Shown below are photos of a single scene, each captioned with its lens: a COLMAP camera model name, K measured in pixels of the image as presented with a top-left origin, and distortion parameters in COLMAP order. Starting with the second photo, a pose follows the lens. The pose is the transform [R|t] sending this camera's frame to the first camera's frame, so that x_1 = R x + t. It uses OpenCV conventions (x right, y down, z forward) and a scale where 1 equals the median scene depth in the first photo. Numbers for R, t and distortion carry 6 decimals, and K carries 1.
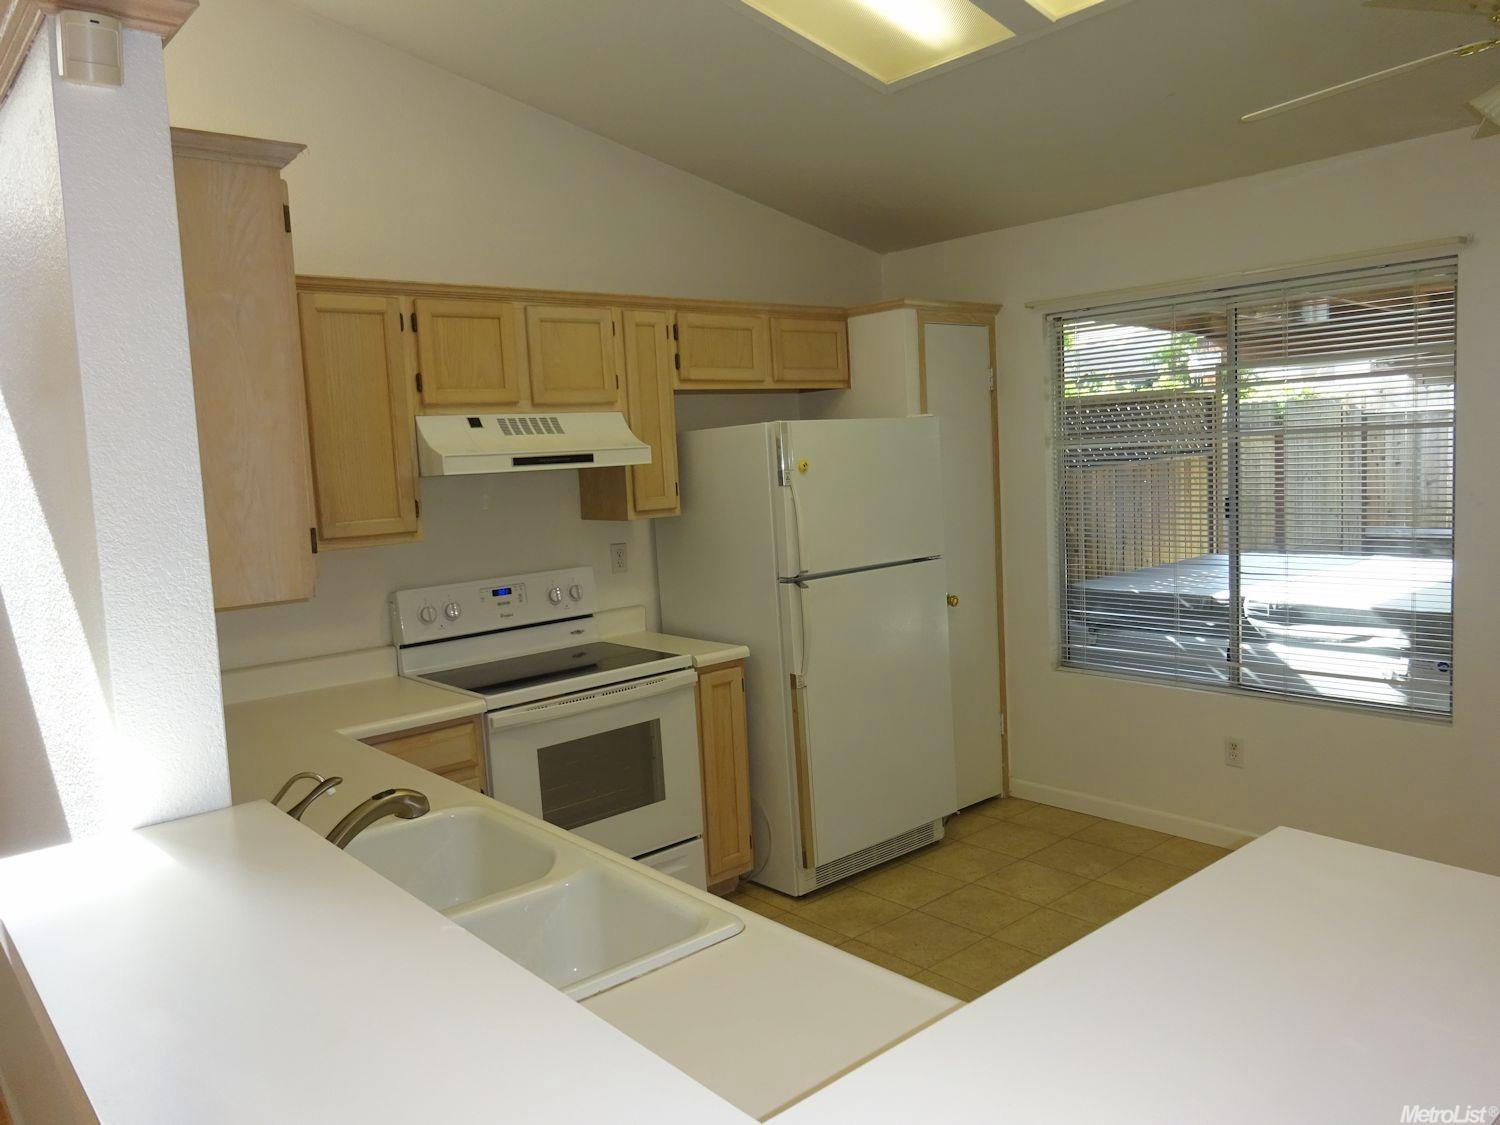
lens RADIAL K [[1089.3, 0, 746.6], [0, 1089.3, 565.0], [0, 0, 1]] dist [0.000347, -0.003041]
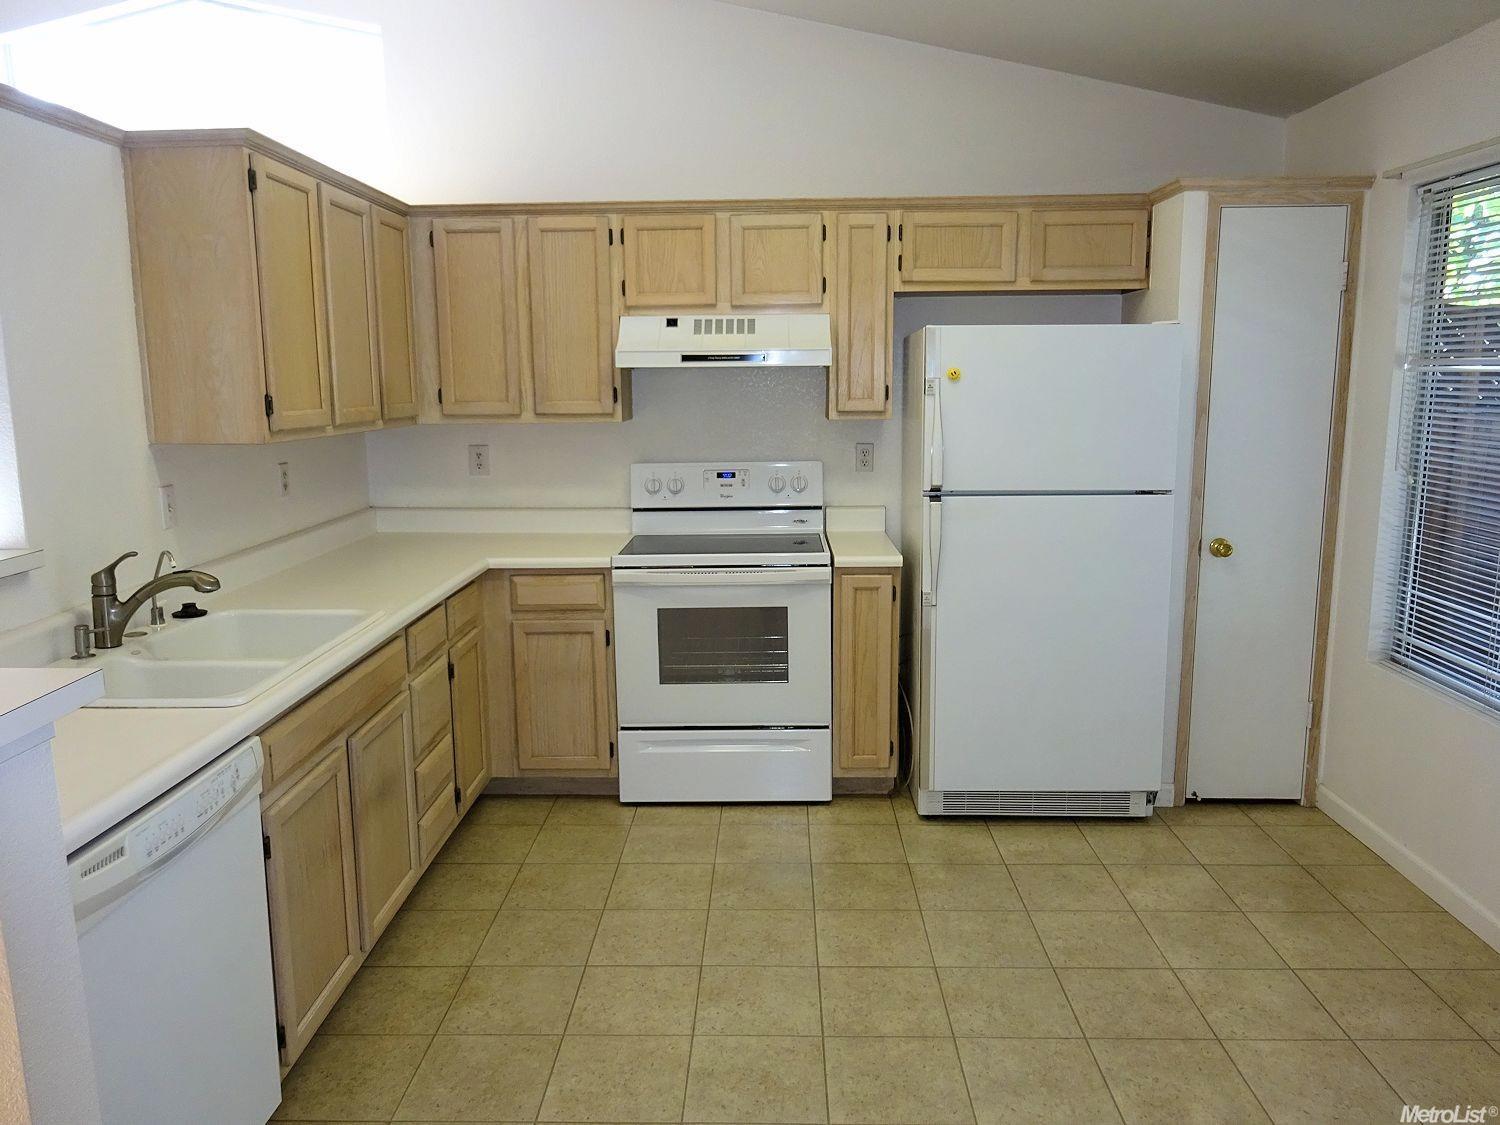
lens RADIAL K [[1089.3, 0, 748.1], [0, 1089.3, 558.0], [0, 0, 1]] dist [0.000347, -0.003041]
pose [[0.742711, 0.157053, -0.650933, 0.547475], [-0.099130, 0.987183, 0.125075, -0.034035], [0.662234, -0.028368, 0.748760, 0.168856]]
